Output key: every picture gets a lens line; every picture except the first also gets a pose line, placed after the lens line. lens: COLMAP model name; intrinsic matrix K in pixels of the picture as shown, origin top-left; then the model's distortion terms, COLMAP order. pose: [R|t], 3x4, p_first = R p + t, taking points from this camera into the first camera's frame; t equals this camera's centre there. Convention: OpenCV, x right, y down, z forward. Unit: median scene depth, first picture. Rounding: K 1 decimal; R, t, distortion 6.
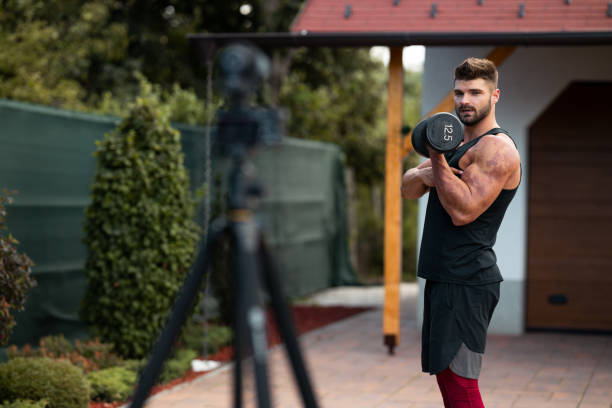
lens RADIAL K [[1517.6, 0, 324.2], [0, 1517.6, 205.2], [0, 0, 1]] dist [0.052987, 0.044580]
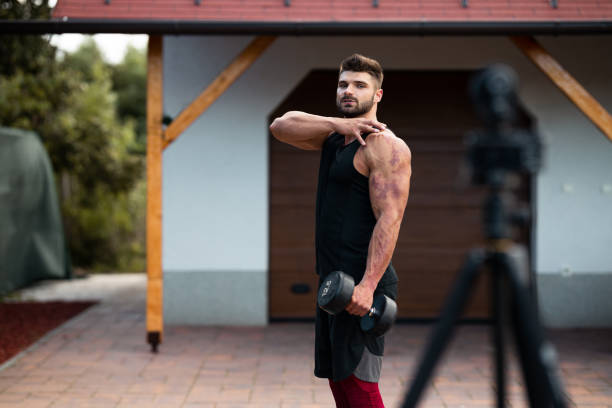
lens RADIAL K [[1517.6, 0, 324.2], [0, 1517.6, 205.2], [0, 0, 1]] dist [0.052987, 0.044580]
pose [[0.975119, -0.016240, 0.221085, -0.136829], [0.014457, 0.999849, 0.009680, -0.007457], [-0.221209, -0.006243, 0.975207, 0.065373]]
